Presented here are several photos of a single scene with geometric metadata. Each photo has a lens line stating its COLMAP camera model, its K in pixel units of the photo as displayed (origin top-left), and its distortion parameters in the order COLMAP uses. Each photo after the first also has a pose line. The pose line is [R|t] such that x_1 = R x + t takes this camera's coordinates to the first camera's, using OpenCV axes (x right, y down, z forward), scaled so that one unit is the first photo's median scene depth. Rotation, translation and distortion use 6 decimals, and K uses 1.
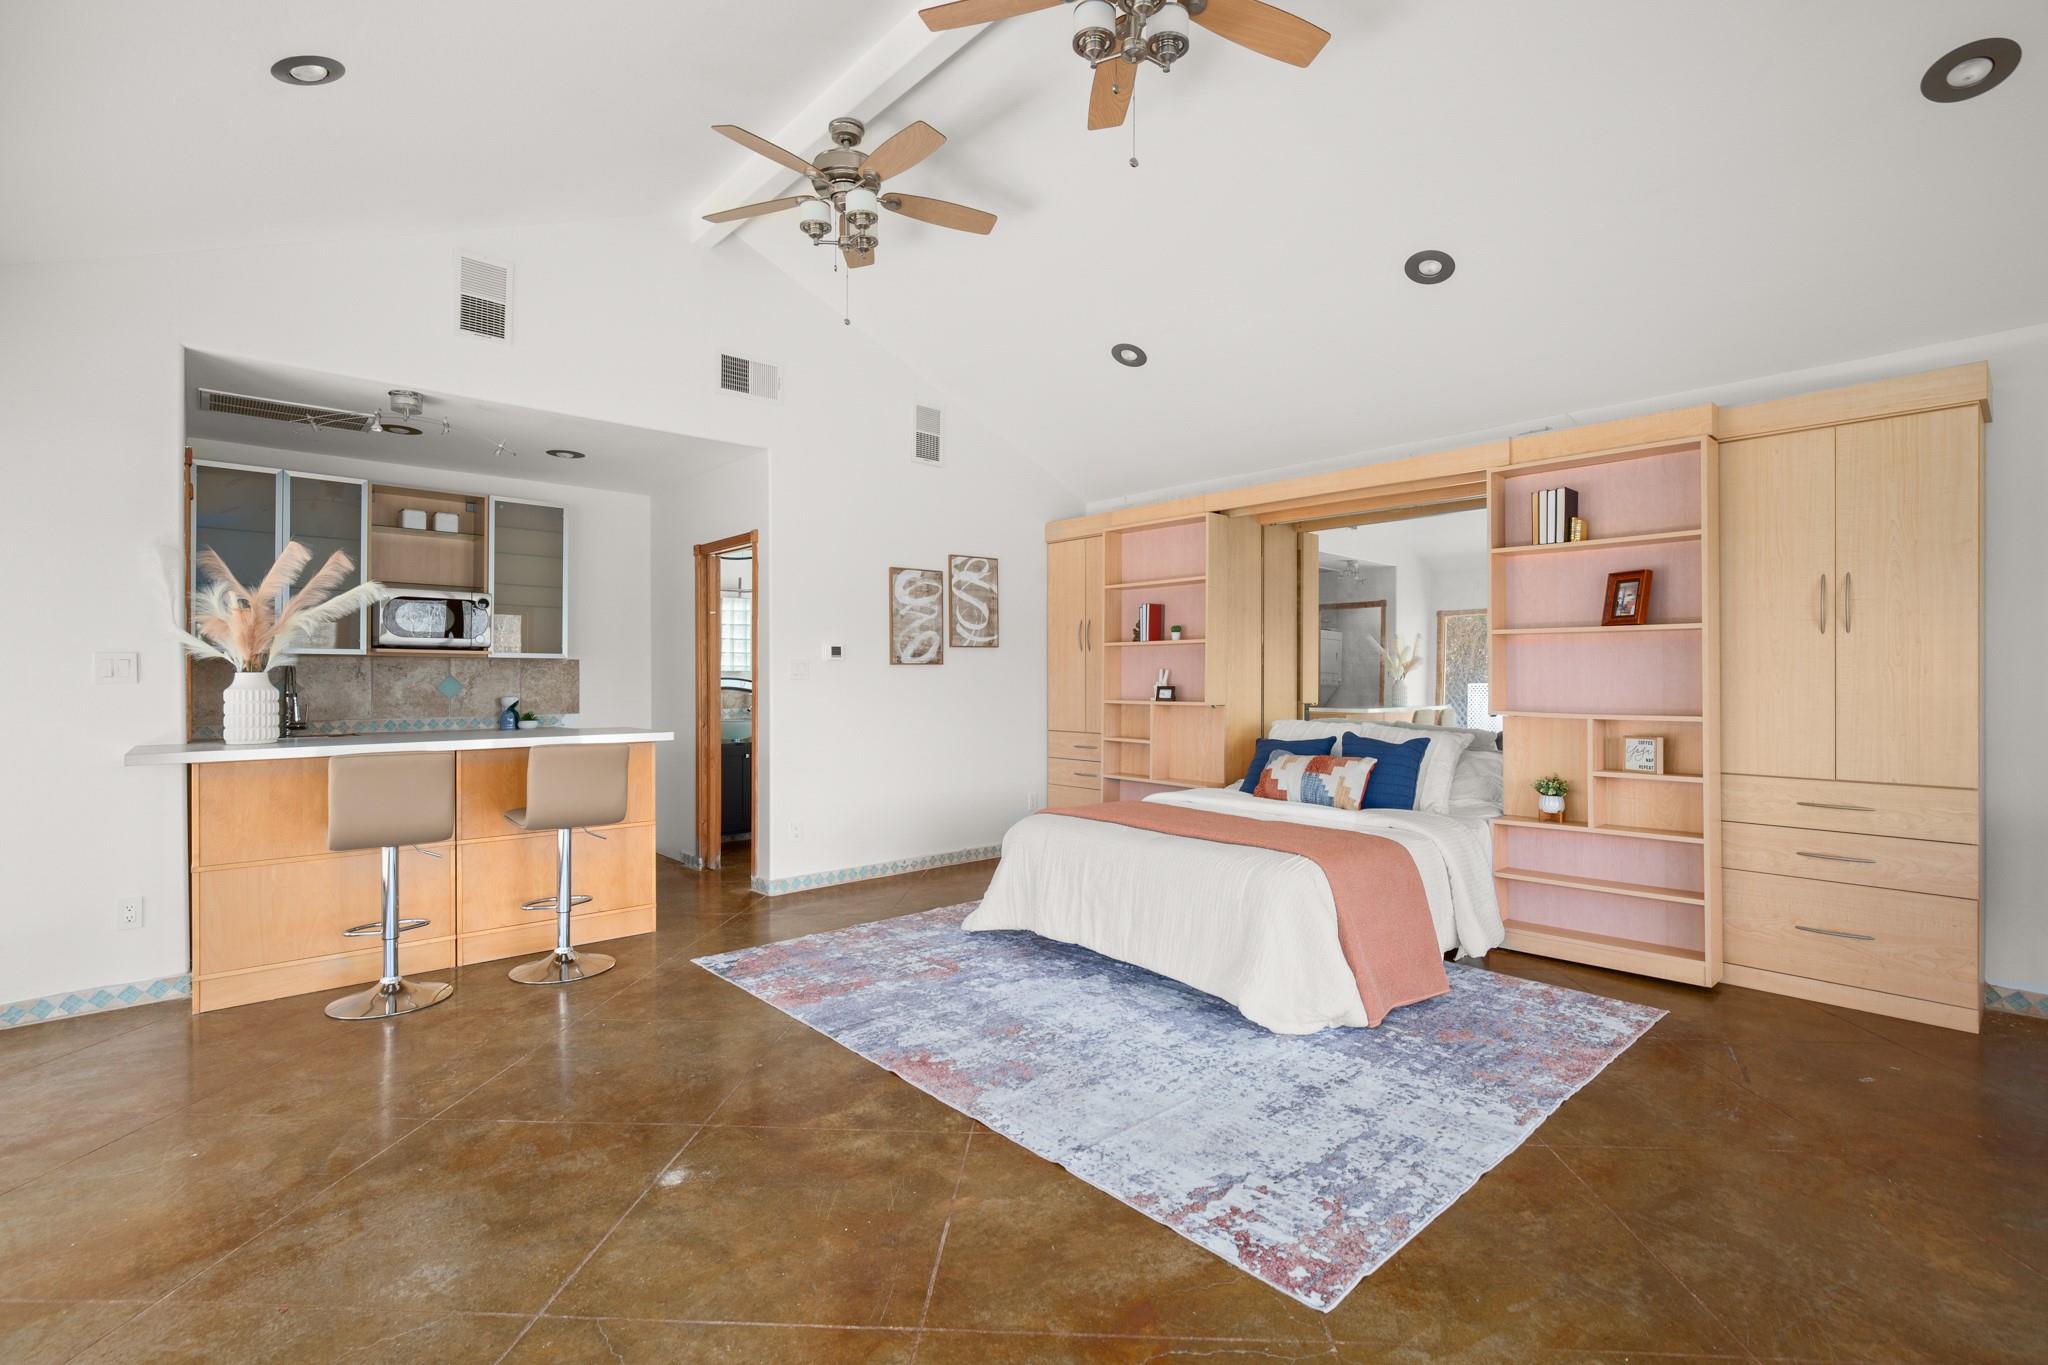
lens RADIAL K [[933.6, 0, 1035.1], [0, 933.6, 683.7], [0, 0, 1]] dist [-0.012626, 0.006406]
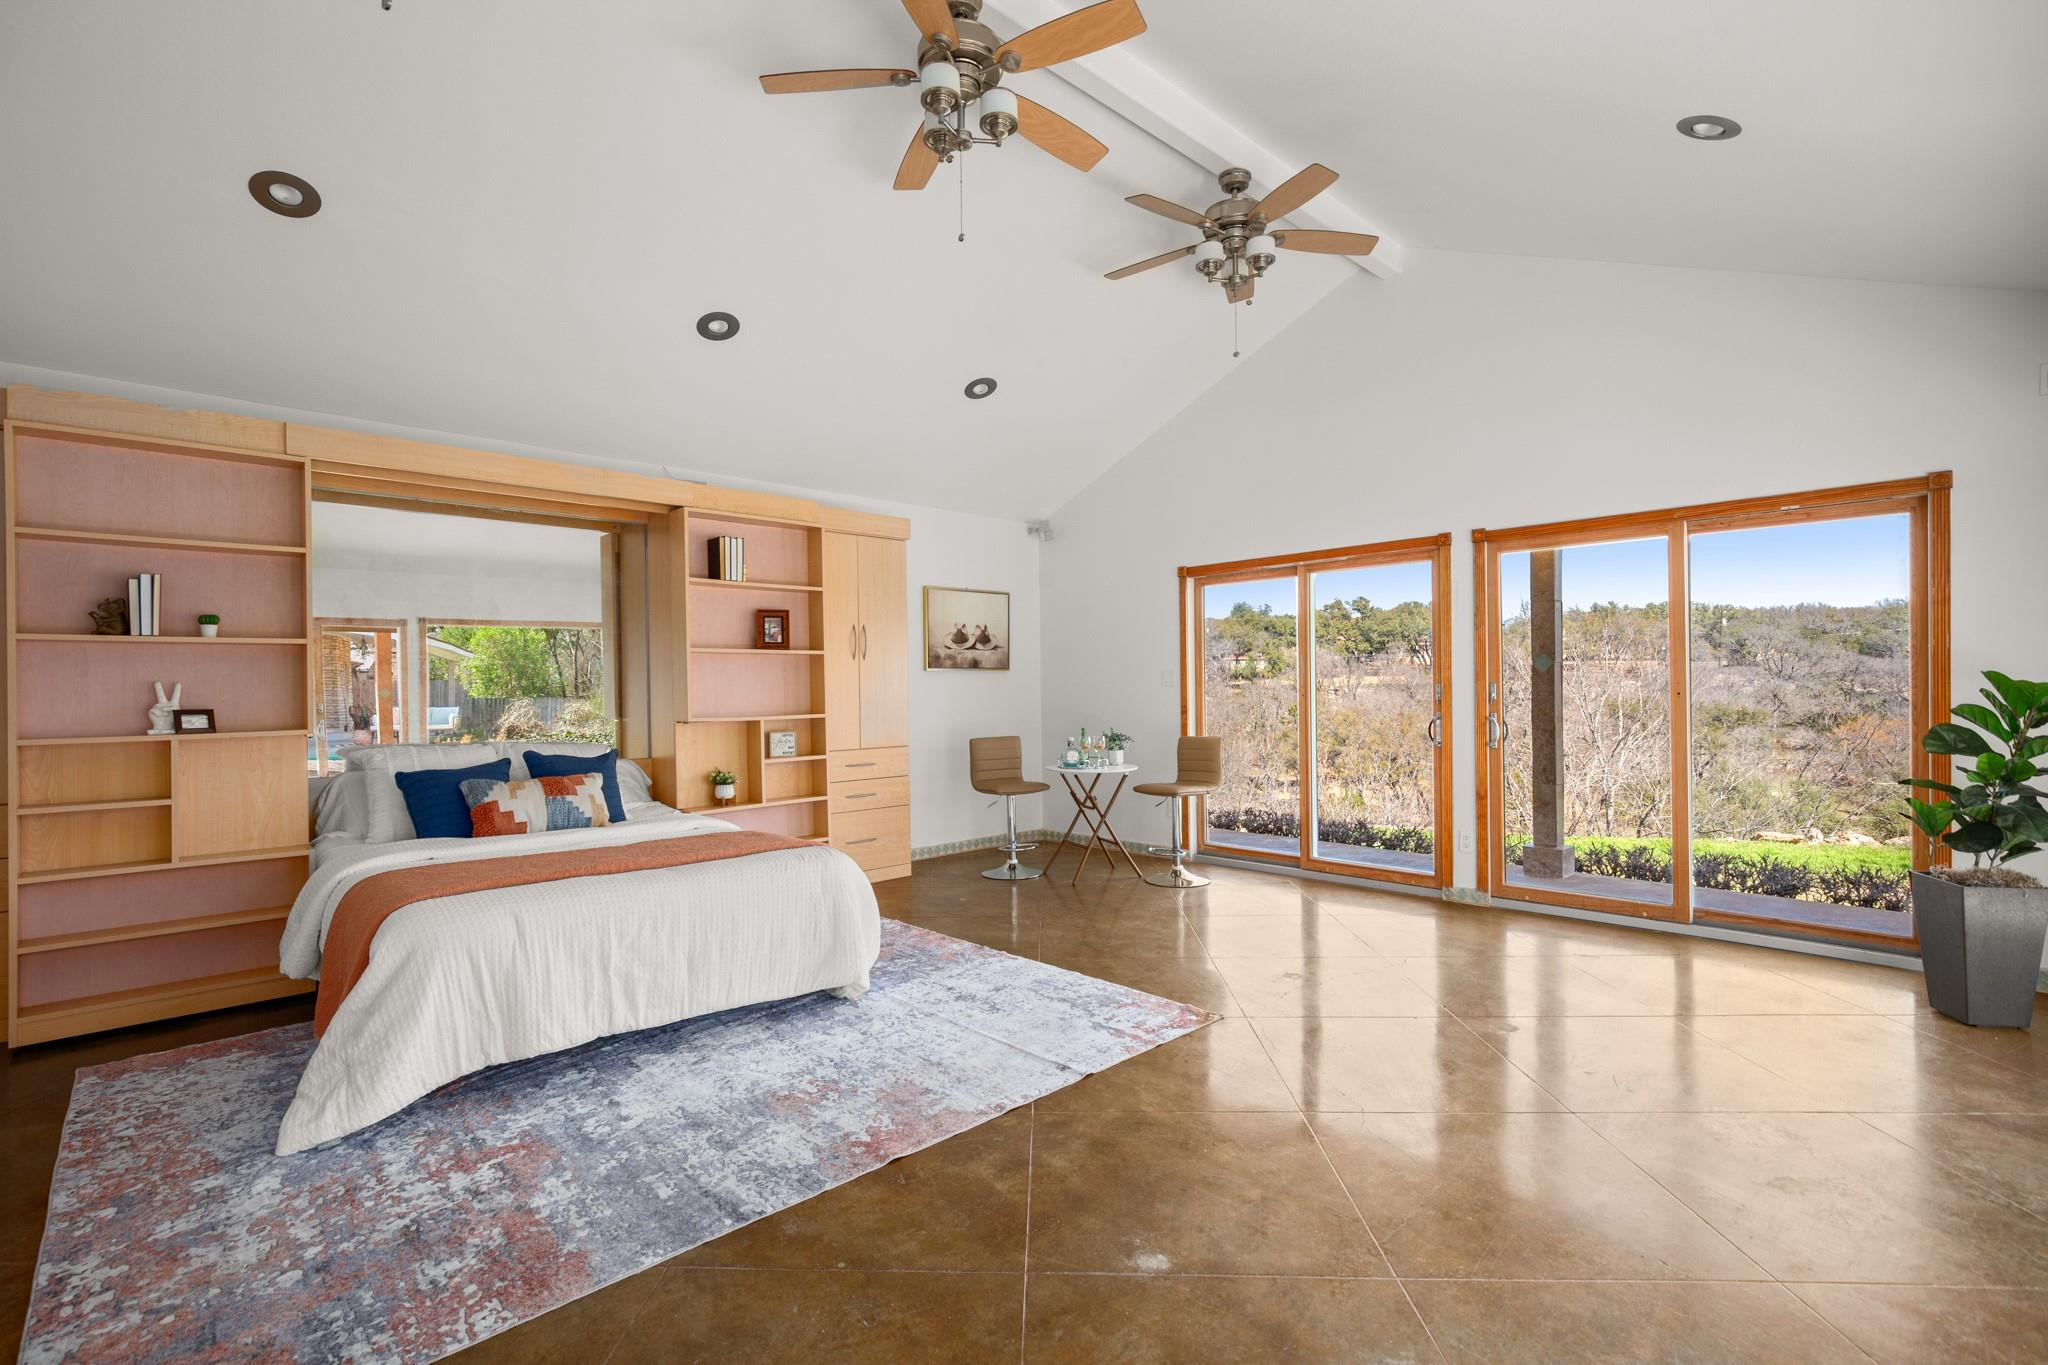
lens RADIAL K [[933.6, 0, 1035.1], [0, 933.6, 683.7], [0, 0, 1]] dist [-0.012626, 0.006406]
pose [[-0.027537, 0.002499, 0.999618, -0.847972], [0.020831, 0.999781, -0.001926, -0.002803], [-0.999404, 0.020770, -0.027583, 0.763188]]
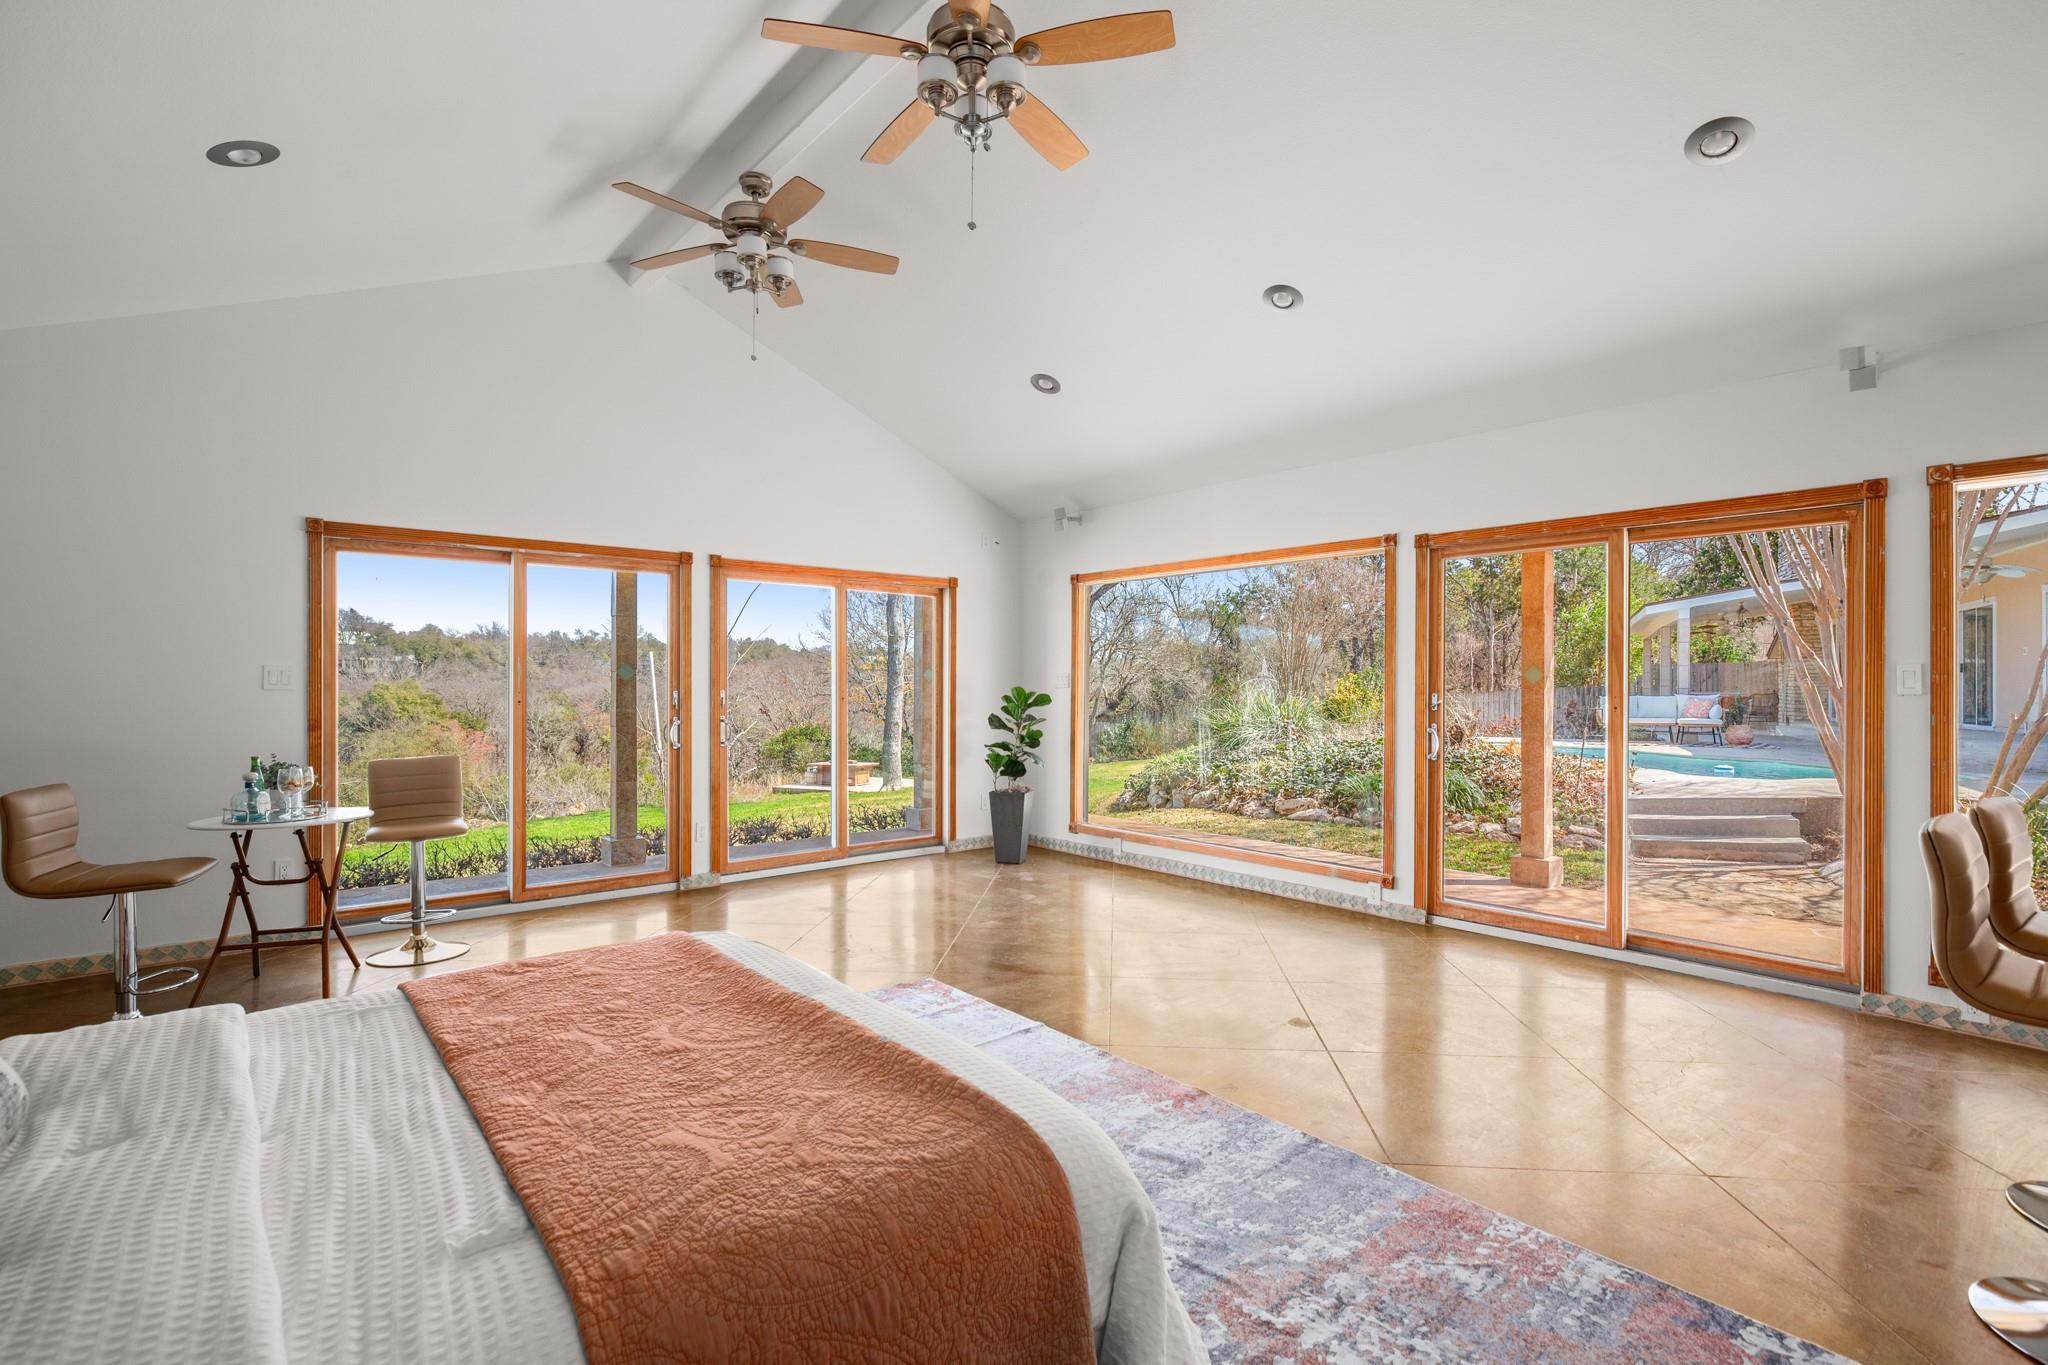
lens RADIAL K [[933.6, 0, 1035.1], [0, 933.6, 683.7], [0, 0, 1]] dist [-0.012626, 0.006406]
pose [[-0.999531, -0.002062, 0.030563, -0.003853], [-0.001899, 0.999984, 0.005345, -0.013649], [-0.030573, 0.005284, -0.999519, 1.704571]]
